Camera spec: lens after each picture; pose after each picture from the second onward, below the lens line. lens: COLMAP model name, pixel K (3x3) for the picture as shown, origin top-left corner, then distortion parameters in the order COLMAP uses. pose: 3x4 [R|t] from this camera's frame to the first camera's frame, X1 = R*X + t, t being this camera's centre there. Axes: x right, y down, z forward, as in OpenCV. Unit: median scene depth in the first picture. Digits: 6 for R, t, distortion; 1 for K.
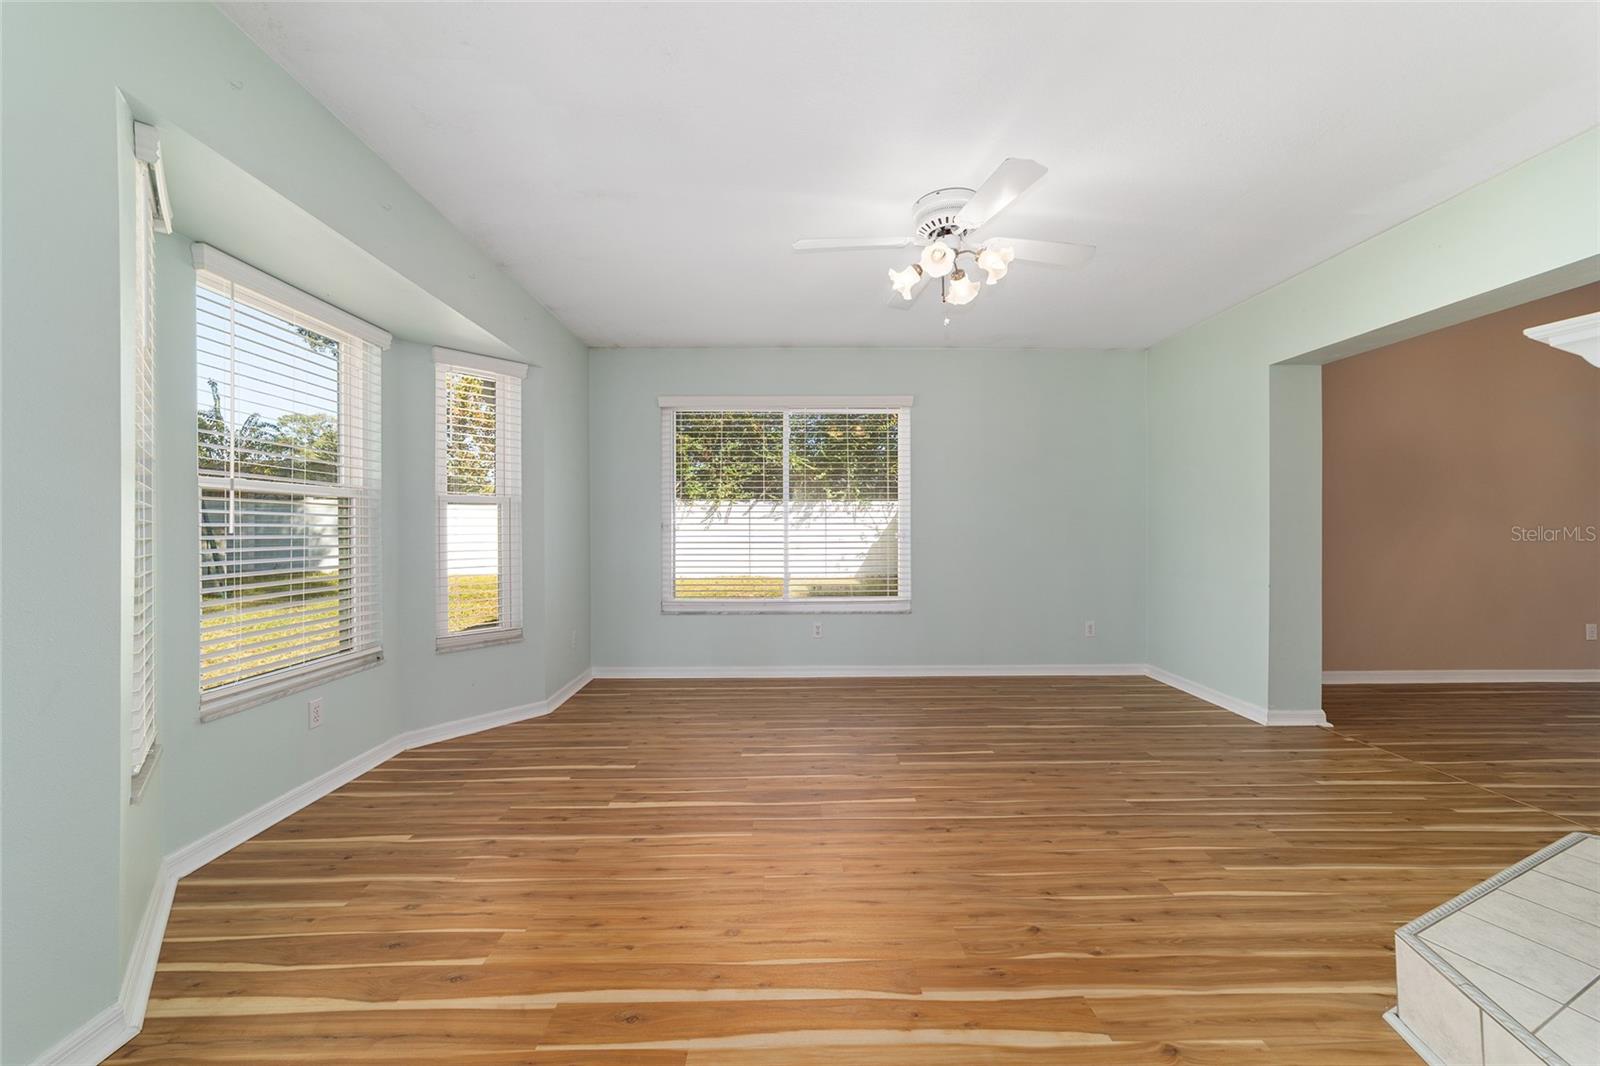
lens RADIAL K [[615.7, 0, 795.5], [0, 615.7, 528.9], [0, 0, 1]] dist [-0.016167, 0.006942]
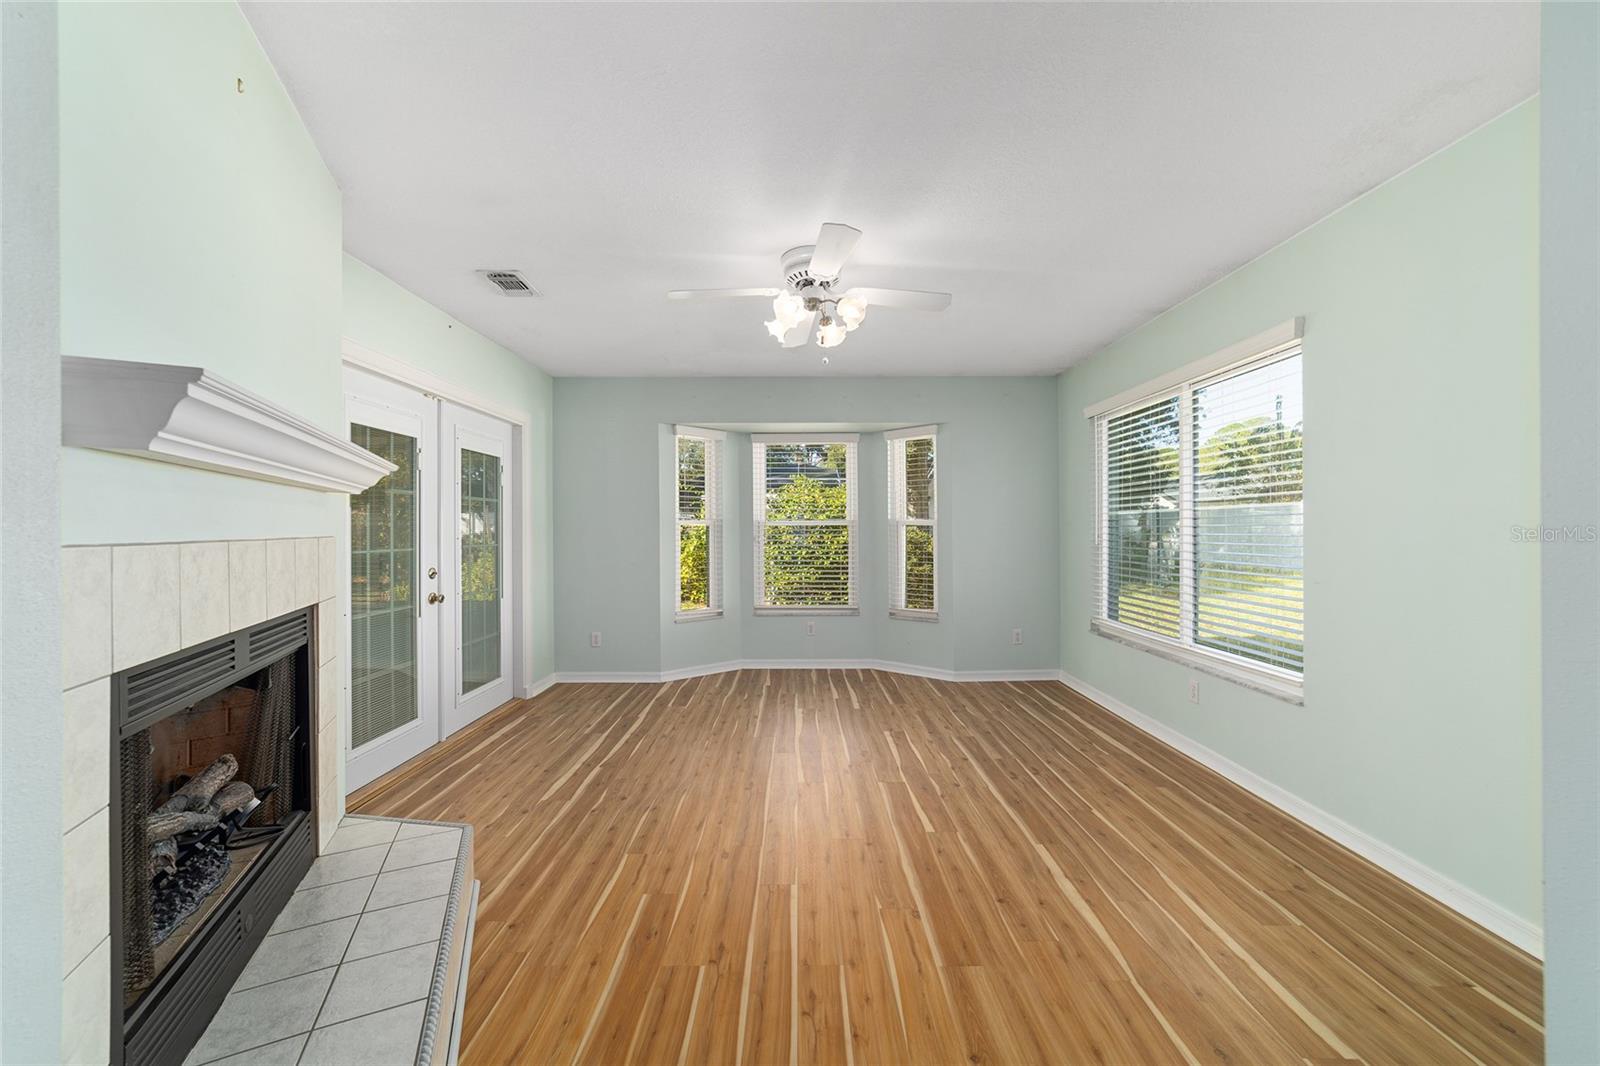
lens RADIAL K [[615.7, 0, 796.8], [0, 615.7, 527.4], [0, 0, 1]] dist [-0.016167, 0.006942]
pose [[-0.020977, -0.000633, -0.999780, 1.273023], [0.006082, 0.999981, -0.000761, -0.046172], [0.999761, -0.006097, -0.020973, 0.939622]]
